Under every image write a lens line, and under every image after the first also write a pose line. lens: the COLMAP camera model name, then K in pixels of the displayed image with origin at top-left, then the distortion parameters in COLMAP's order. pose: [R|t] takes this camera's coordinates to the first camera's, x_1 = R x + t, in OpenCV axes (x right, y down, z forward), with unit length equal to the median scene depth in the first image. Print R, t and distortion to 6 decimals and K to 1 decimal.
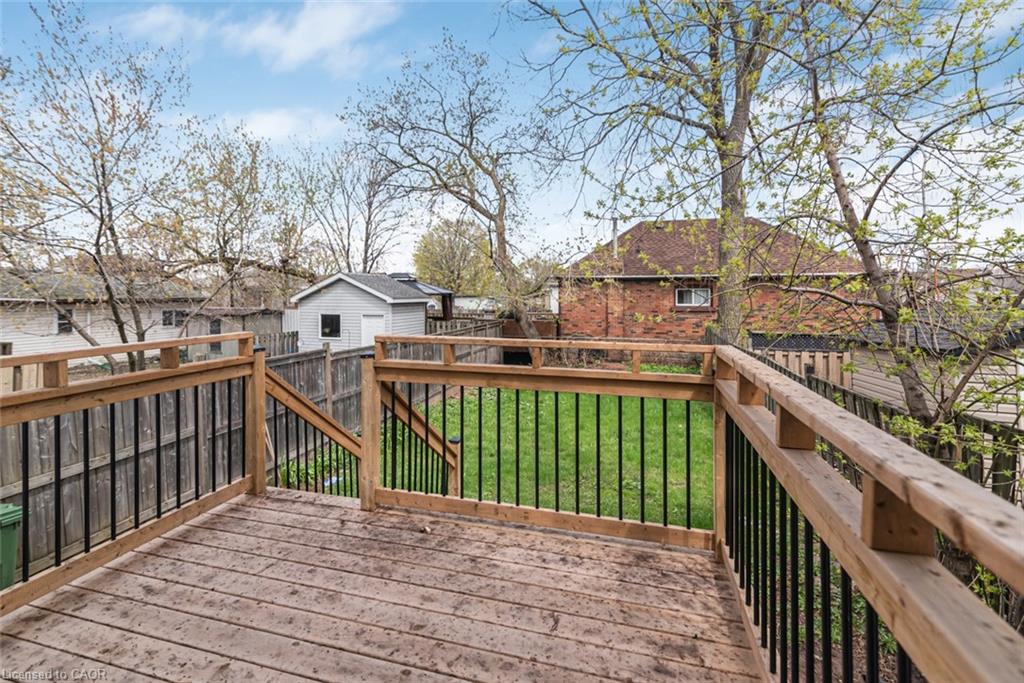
lens RADIAL K [[466.0, 0, 511.3], [0, 466.0, 307.1], [0, 0, 1]] dist [-0.000525, -0.000045]
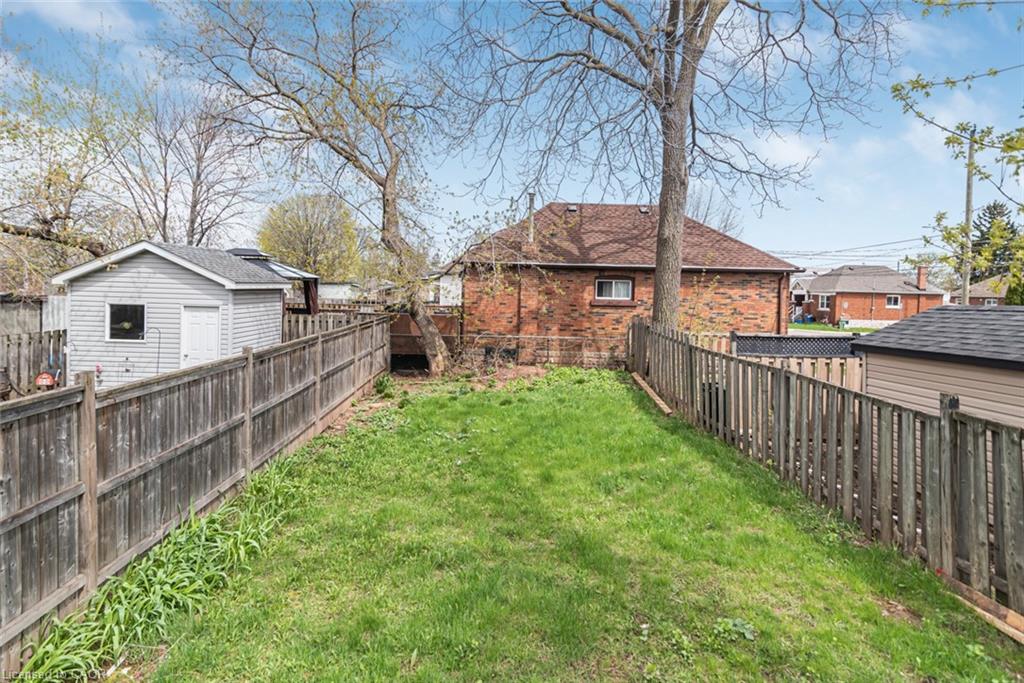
lens RADIAL K [[476.8, 0, 510.8], [0, 476.8, 293.7], [0, 0, 1]] dist [0.001743, 0.000443]
pose [[0.958714, 0.018888, 0.283744, -0.053698], [-0.016533, 0.999806, -0.010691, -0.001048], [-0.283891, 0.005559, 0.958841, 0.177617]]
